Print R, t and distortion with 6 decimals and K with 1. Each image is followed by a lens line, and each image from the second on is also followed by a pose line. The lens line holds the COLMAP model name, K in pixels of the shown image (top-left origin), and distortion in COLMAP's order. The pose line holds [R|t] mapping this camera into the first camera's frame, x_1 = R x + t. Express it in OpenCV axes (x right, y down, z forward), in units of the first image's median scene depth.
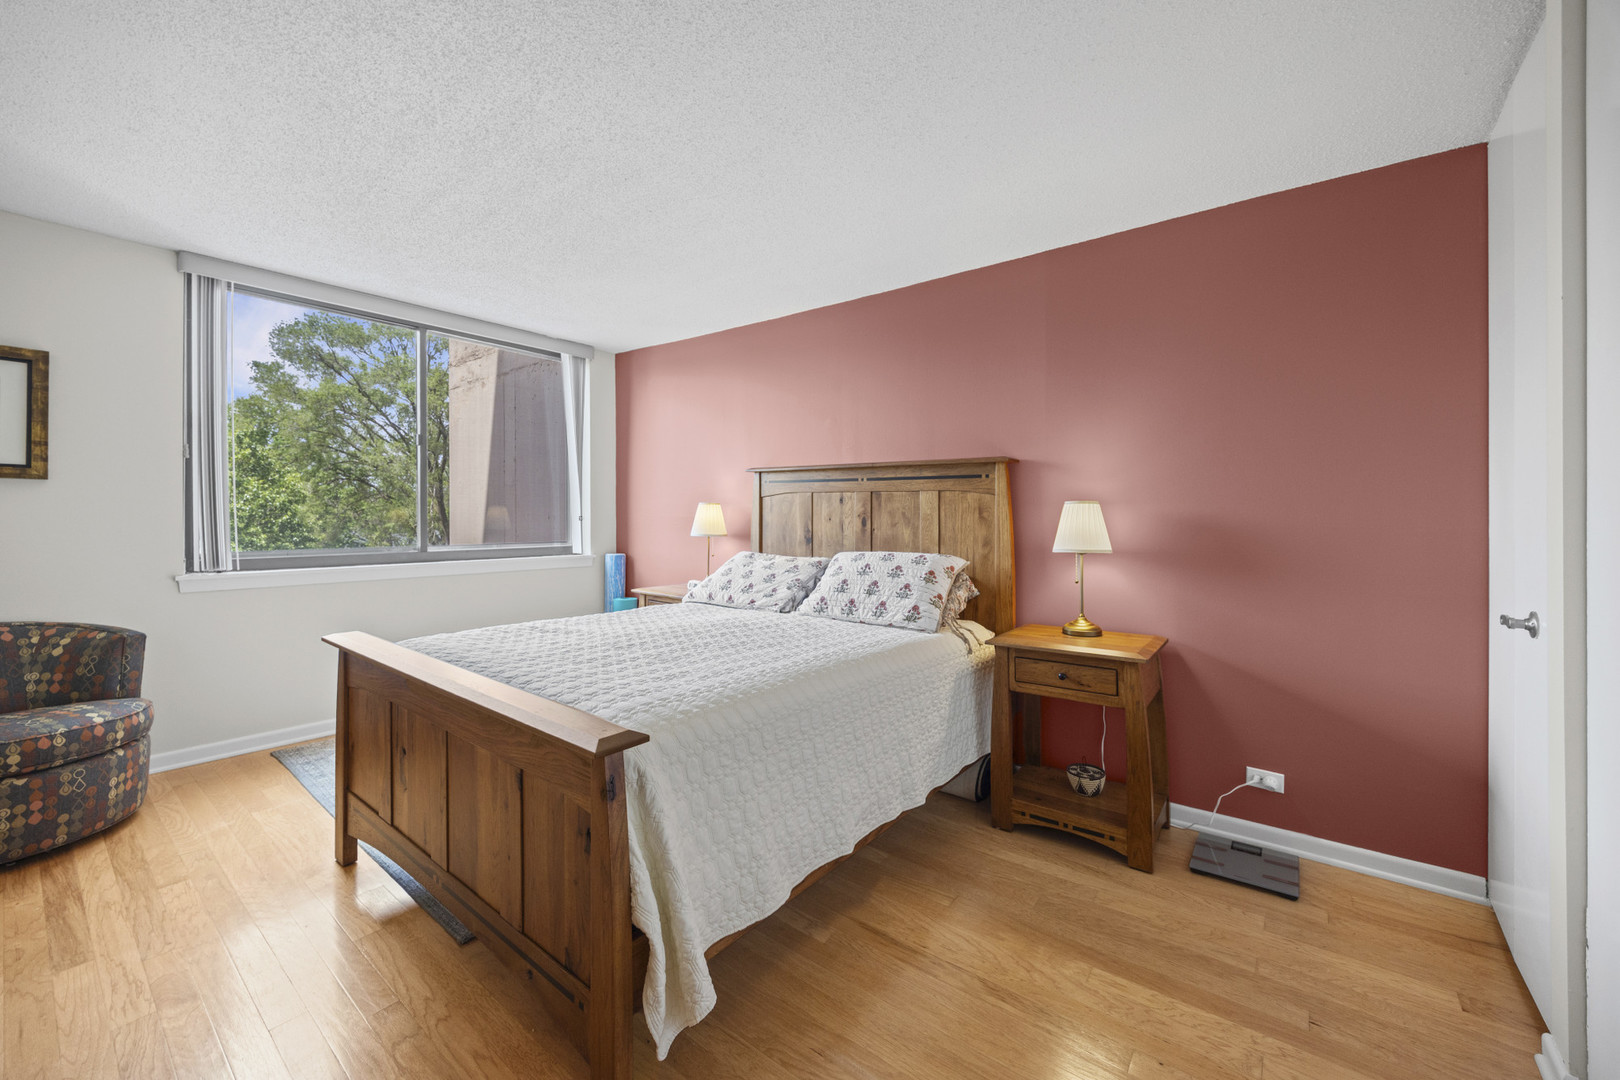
lens RADIAL K [[627.4, 0, 830.0], [0, 627.4, 516.0], [0, 0, 1]] dist [-0.002980, 0.000081]
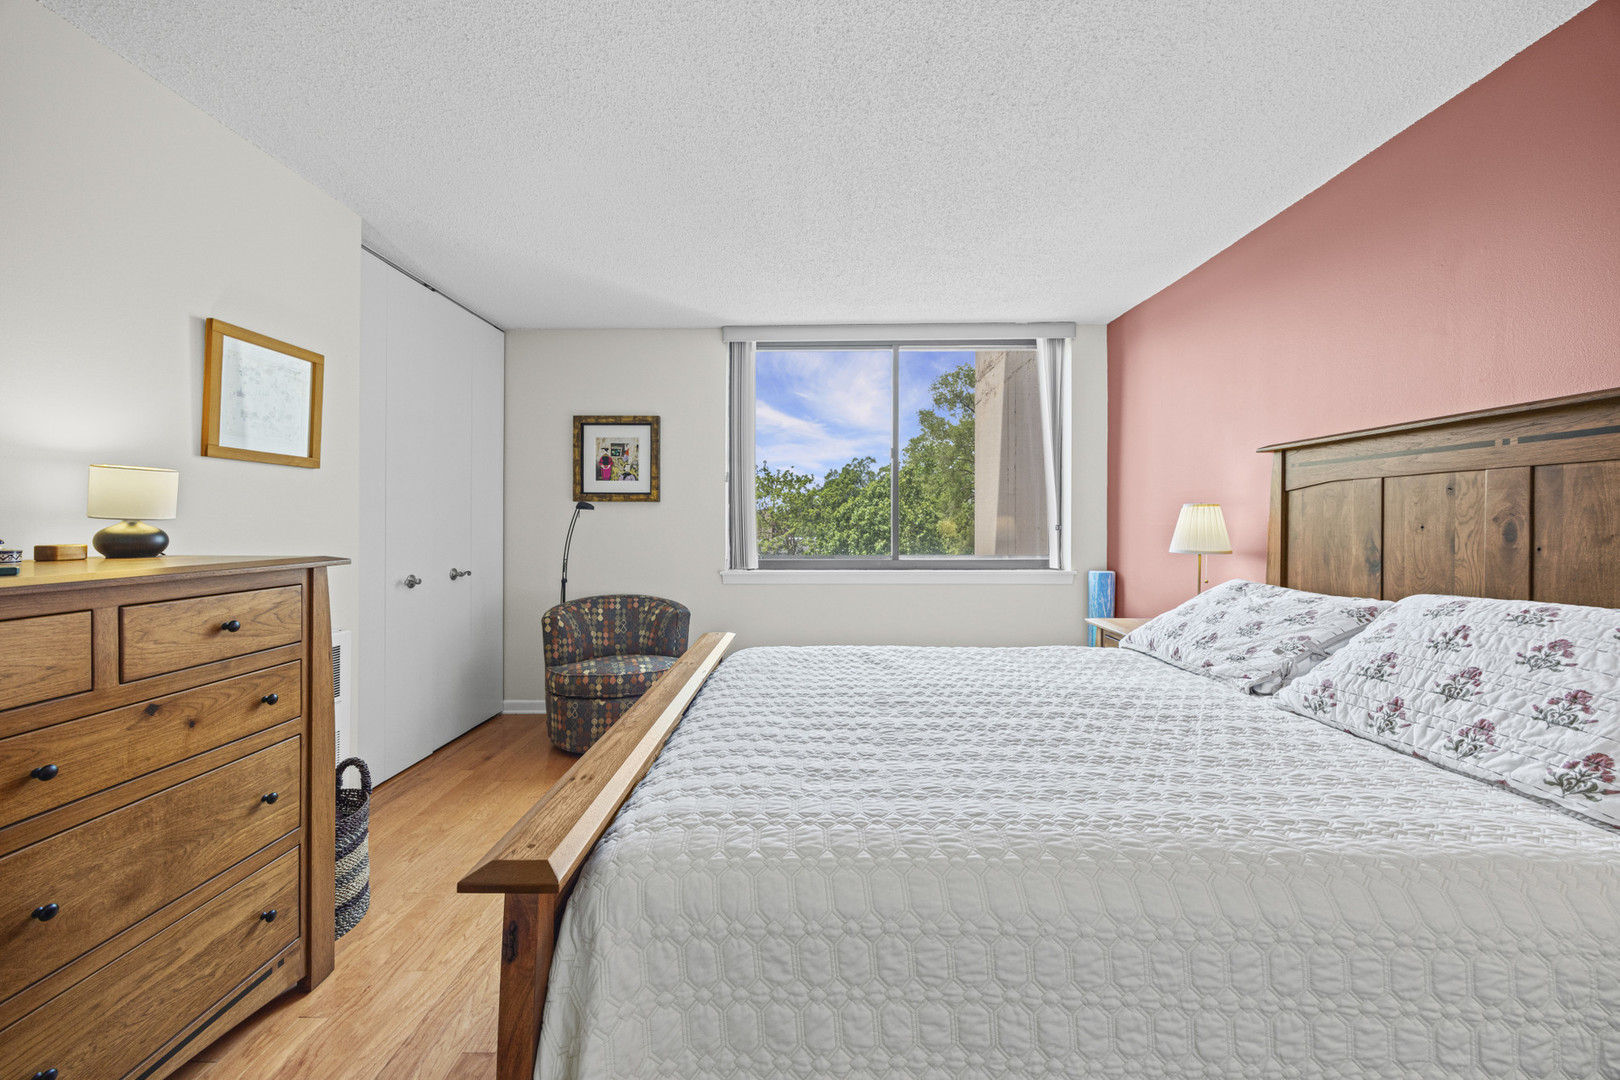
lens RADIAL K [[627.4, 0, 800.2], [0, 627.4, 534.0], [0, 0, 1]] dist [-0.002980, 0.000081]
pose [[0.588668, 0.005877, -0.808353, 0.131540], [0.003503, 0.999946, 0.009822, 0.004492], [0.808367, -0.008614, 0.588616, 0.333402]]
